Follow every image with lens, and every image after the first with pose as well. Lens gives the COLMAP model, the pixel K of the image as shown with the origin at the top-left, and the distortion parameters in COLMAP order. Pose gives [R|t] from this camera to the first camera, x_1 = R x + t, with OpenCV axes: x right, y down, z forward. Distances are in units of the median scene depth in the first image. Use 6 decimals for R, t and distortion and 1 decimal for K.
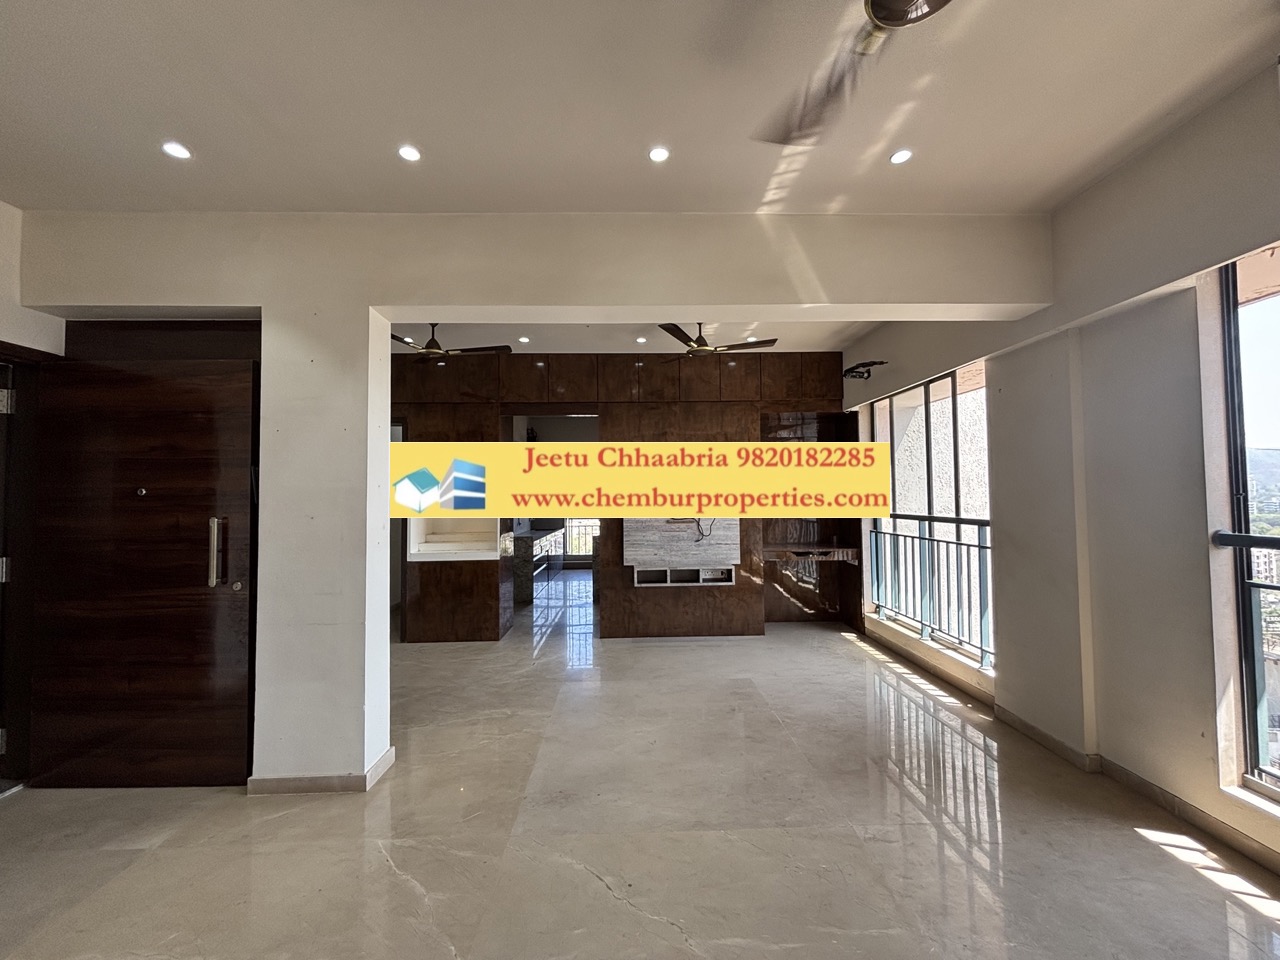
lens RADIAL K [[517.5, 0, 634.6], [0, 517.5, 475.2], [0, 0, 1]] dist [0.005634, 0.000012]
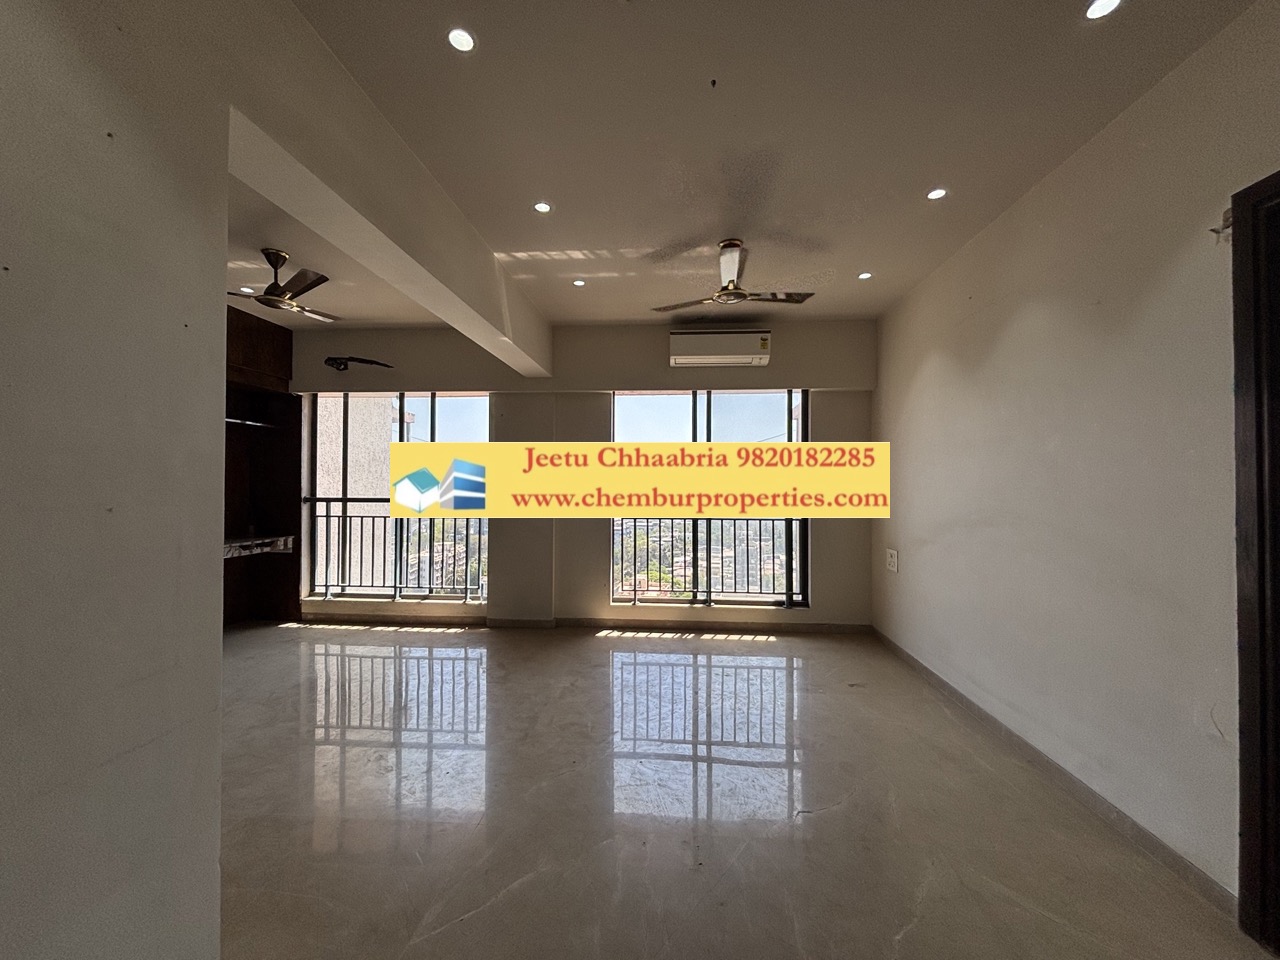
lens RADIAL K [[517.5, 0, 643.3], [0, 517.5, 483.0], [0, 0, 1]] dist [0.005634, 0.000012]
pose [[0.085835, 0.012896, 0.996226, -0.633163], [-0.047426, 0.998836, -0.008844, 0.025498], [-0.995180, -0.046488, 0.086347, 0.338666]]
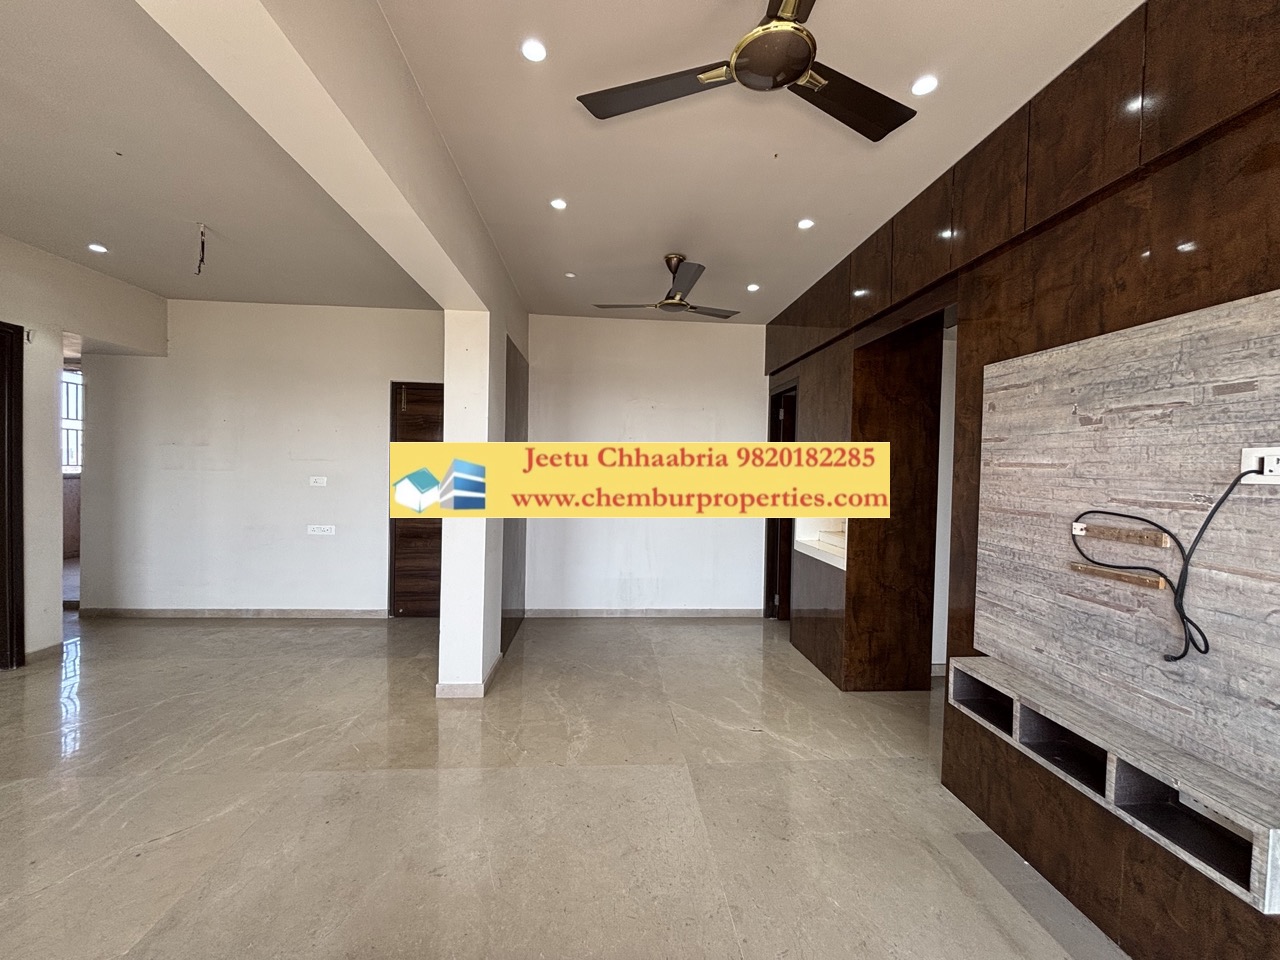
lens RADIAL K [[517.5, 0, 643.8], [0, 517.5, 476.3], [0, 0, 1]] dist [0.005634, 0.000012]
pose [[0.055774, 0.031866, -0.997935, 0.474898], [0.021513, 0.999220, 0.033109, 0.020386], [0.998212, -0.023316, 0.055045, 0.894342]]
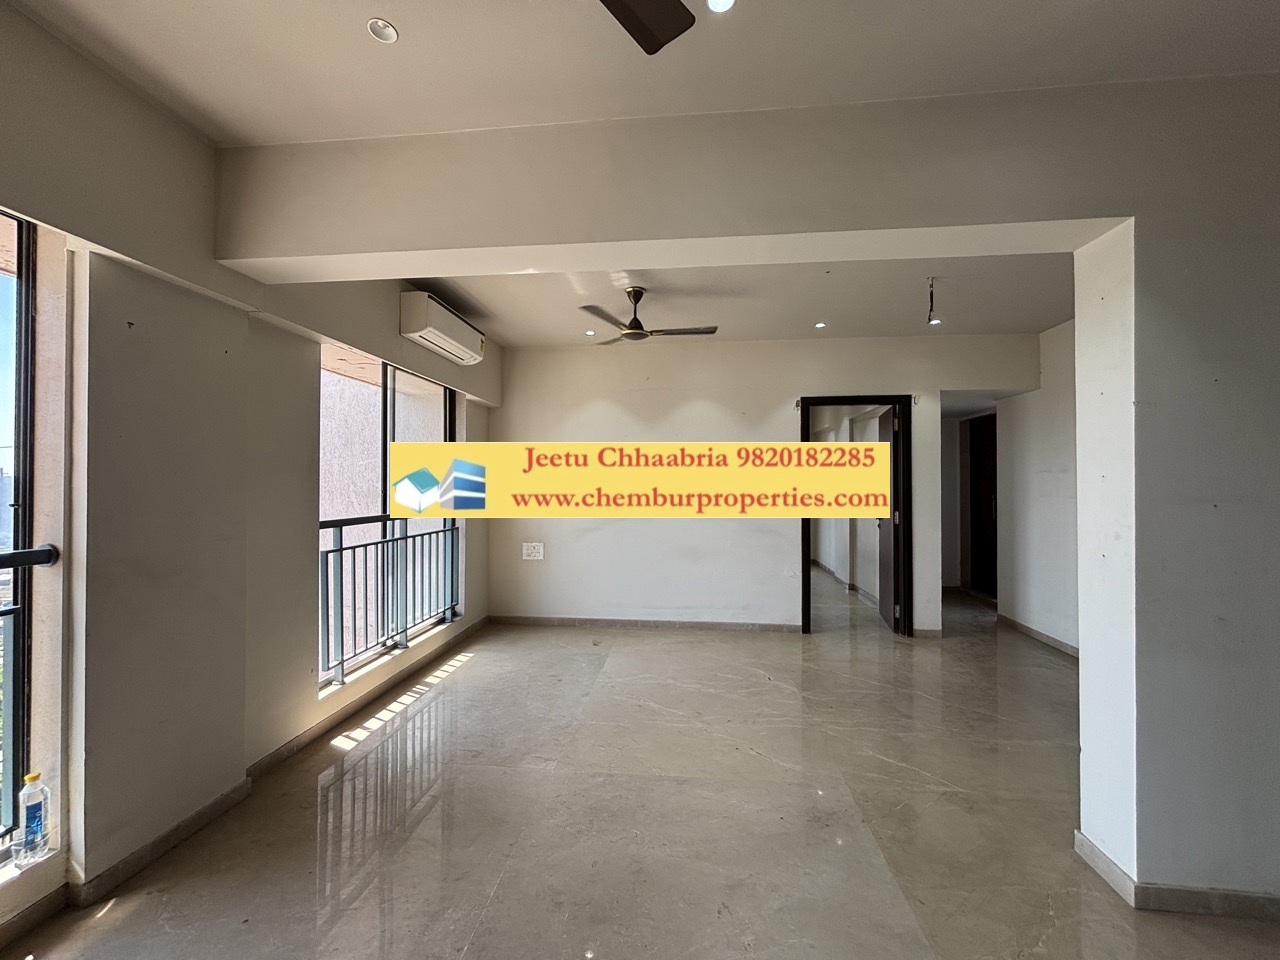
lens RADIAL K [[517.5, 0, 636.7], [0, 517.5, 474.1], [0, 0, 1]] dist [0.005634, 0.000012]
pose [[-0.992503, 0.013293, 0.121493, 0.040123], [0.005468, 0.997902, -0.064513, 0.040087], [-0.122096, -0.063365, -0.990494, 1.192439]]
